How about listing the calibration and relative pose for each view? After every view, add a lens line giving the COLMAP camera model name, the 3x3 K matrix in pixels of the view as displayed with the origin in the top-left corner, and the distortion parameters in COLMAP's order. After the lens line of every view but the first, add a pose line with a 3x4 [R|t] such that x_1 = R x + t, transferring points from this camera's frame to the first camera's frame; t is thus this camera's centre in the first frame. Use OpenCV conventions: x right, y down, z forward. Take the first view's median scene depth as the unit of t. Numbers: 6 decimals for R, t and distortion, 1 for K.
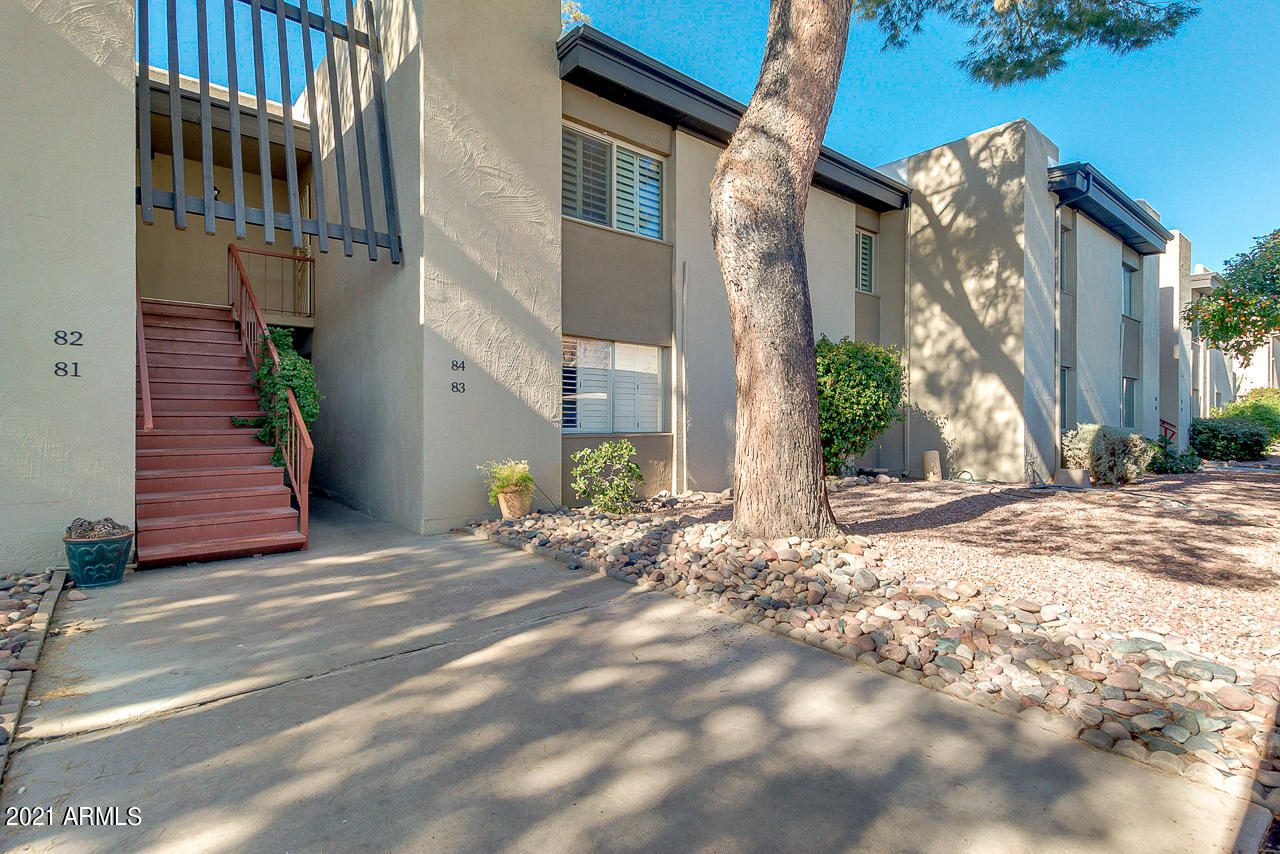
lens RADIAL K [[630.2, 0, 639.4], [0, 630.2, 427.9], [0, 0, 1]] dist [0.009757, 0.000558]
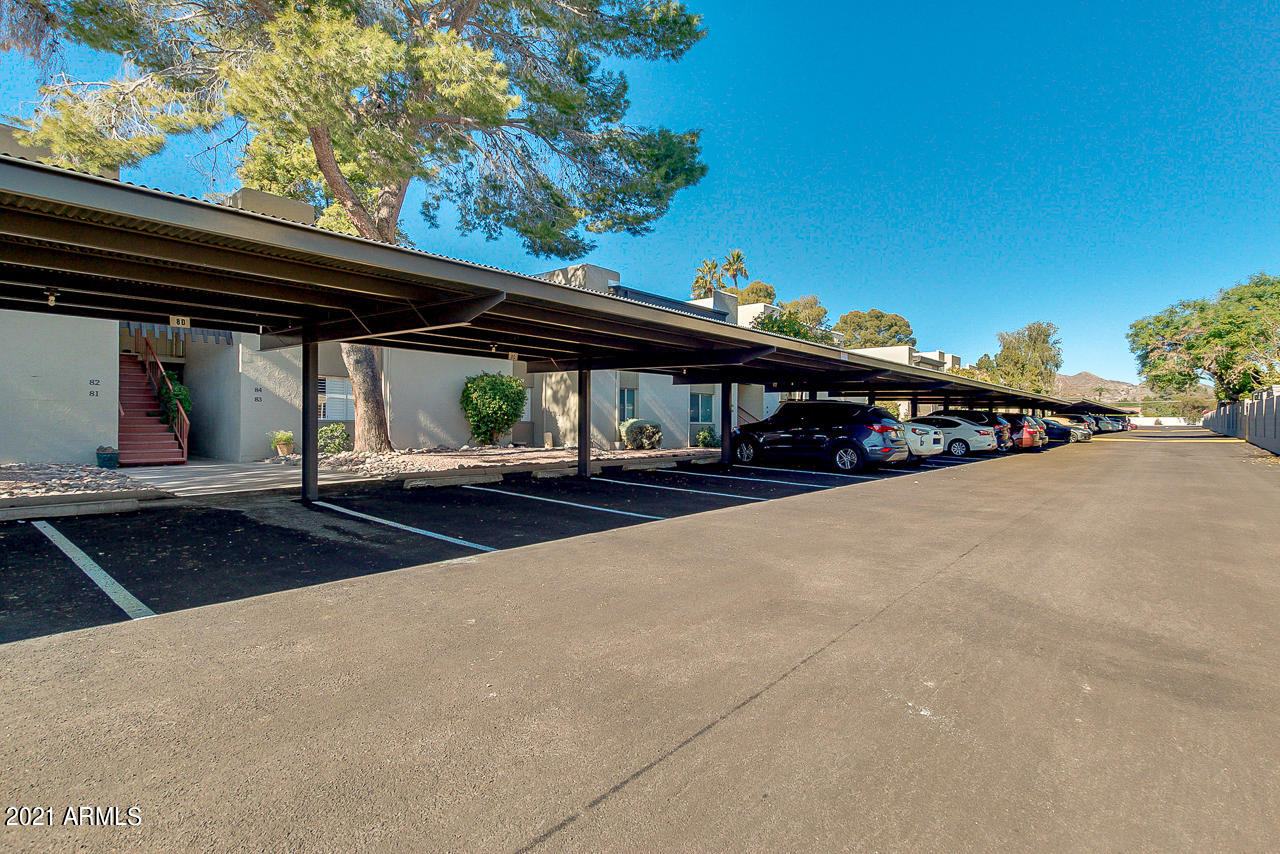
lens RADIAL K [[630.2, 0, 641.9], [0, 630.2, 423.5], [0, 0, 1]] dist [0.009757, 0.000558]
pose [[0.985139, 0.004832, 0.171688, 0.672379], [-0.003849, 0.999974, -0.006062, 0.031697], [-0.171713, 0.005311, 0.985133, -1.465057]]
